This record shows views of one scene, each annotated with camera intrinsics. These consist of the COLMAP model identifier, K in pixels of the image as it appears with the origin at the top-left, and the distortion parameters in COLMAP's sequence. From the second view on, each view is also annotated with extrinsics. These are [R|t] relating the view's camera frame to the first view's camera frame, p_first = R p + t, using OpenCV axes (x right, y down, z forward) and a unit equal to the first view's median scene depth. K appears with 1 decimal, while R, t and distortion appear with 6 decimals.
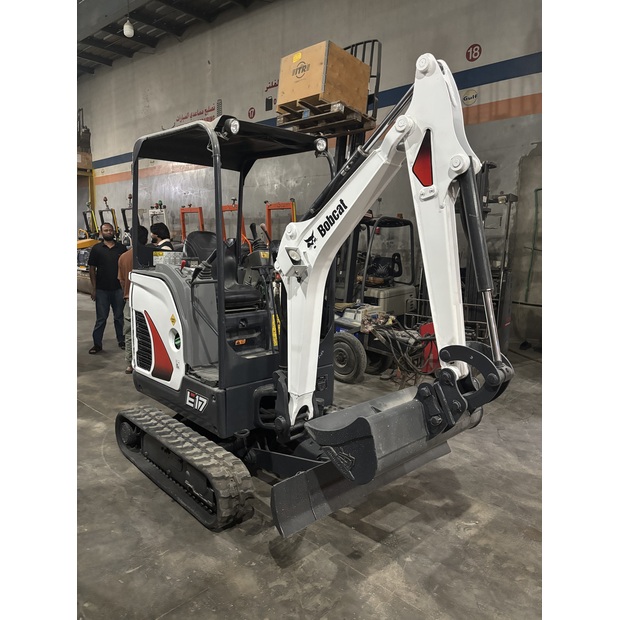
lens RADIAL K [[466.2, 0, 305.5], [0, 466.2, 309.0], [0, 0, 1]] dist [0.045857, -0.057065]
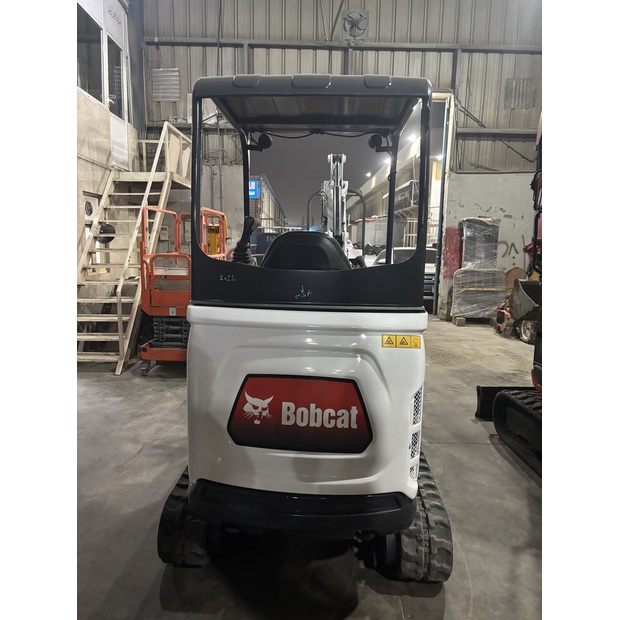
lens RADIAL K [[469.3, 0, 310.0], [0, 469.3, 310.0], [0, 0, 1]] dist [0.043378, -0.048557]
pose [[-0.698809, -0.130335, 0.703334, -0.798374], [0.066163, 0.967268, 0.244981, -0.264212], [-0.712242, 0.217730, -0.667312, 1.766299]]
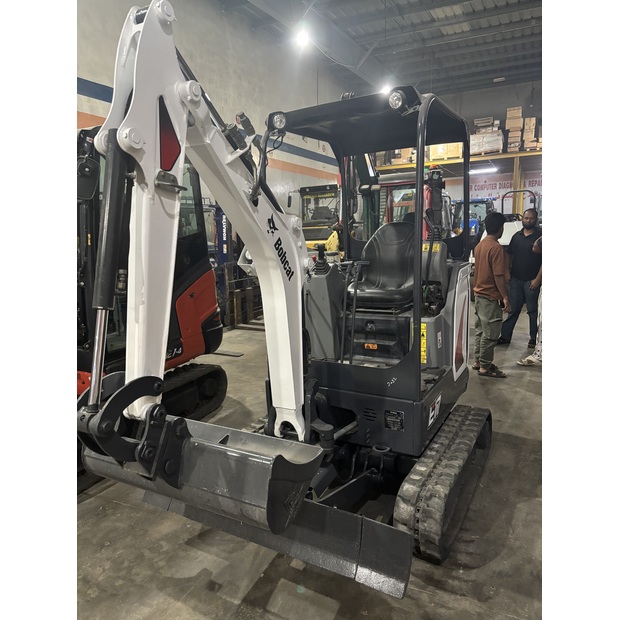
lens RADIAL K [[468.5, 0, 303.1], [0, 468.5, 311.0], [0, 0, 1]] dist [0.048333, -0.060605]
pose [[0.302679, 0.128563, -0.944382, 0.781250], [-0.090131, 0.990281, 0.105924, -0.094444], [0.948821, 0.053057, 0.311325, 0.697088]]
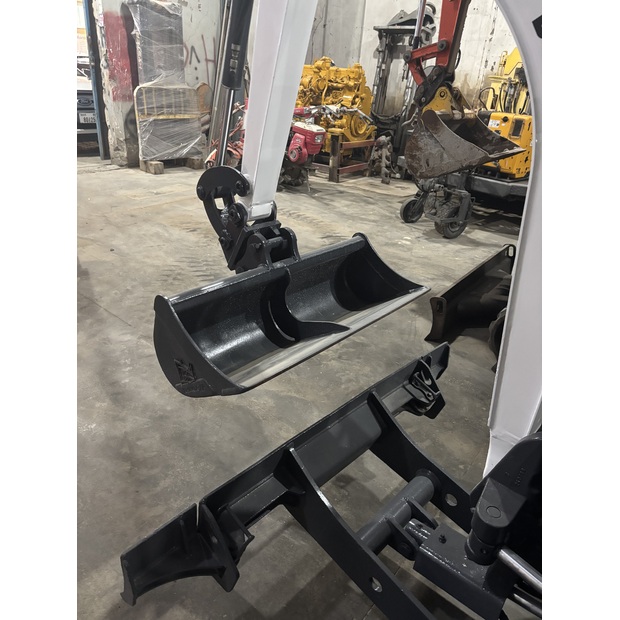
lens RADIAL K [[466.2, 0, 305.5], [0, 466.2, 309.0], [0, 0, 1]] dist [0.045857, -0.057065]
pose [[-0.994945, -0.041256, -0.091551, 0.207018], [-0.086082, 0.819863, 0.566051, -0.121211], [0.051707, 0.571071, -0.819271, 1.205230]]
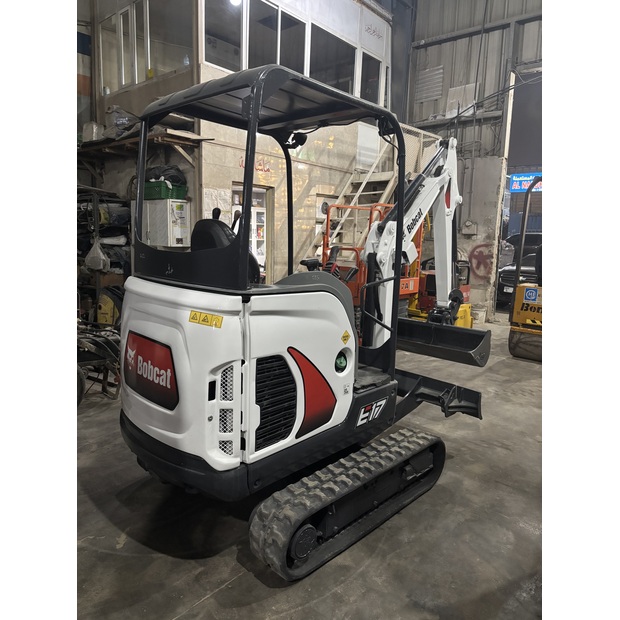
lens RADIAL K [[468.5, 0, 303.1], [0, 468.5, 311.0], [0, 0, 1]] dist [0.048333, -0.060605]
pose [[-0.058341, -0.181717, 0.981619, -1.113014], [0.102263, 0.977033, 0.186946, -0.186041], [-0.993045, 0.111290, -0.038418, 1.162507]]
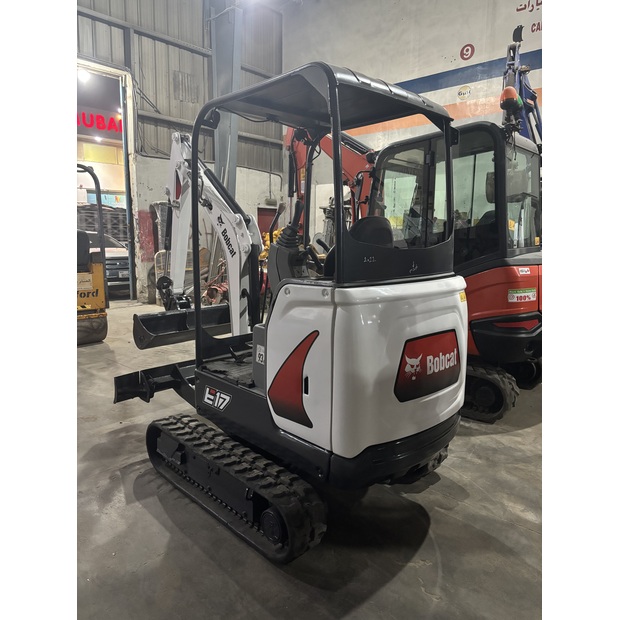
lens RADIAL K [[466.2, 0, 305.5], [0, 466.2, 309.0], [0, 0, 1]] dist [0.045857, -0.057065]
pose [[-0.999447, -0.018173, -0.027845, -0.139359], [-0.025600, 0.954962, 0.295622, -0.290087], [0.021218, 0.296171, -0.954899, 2.099075]]
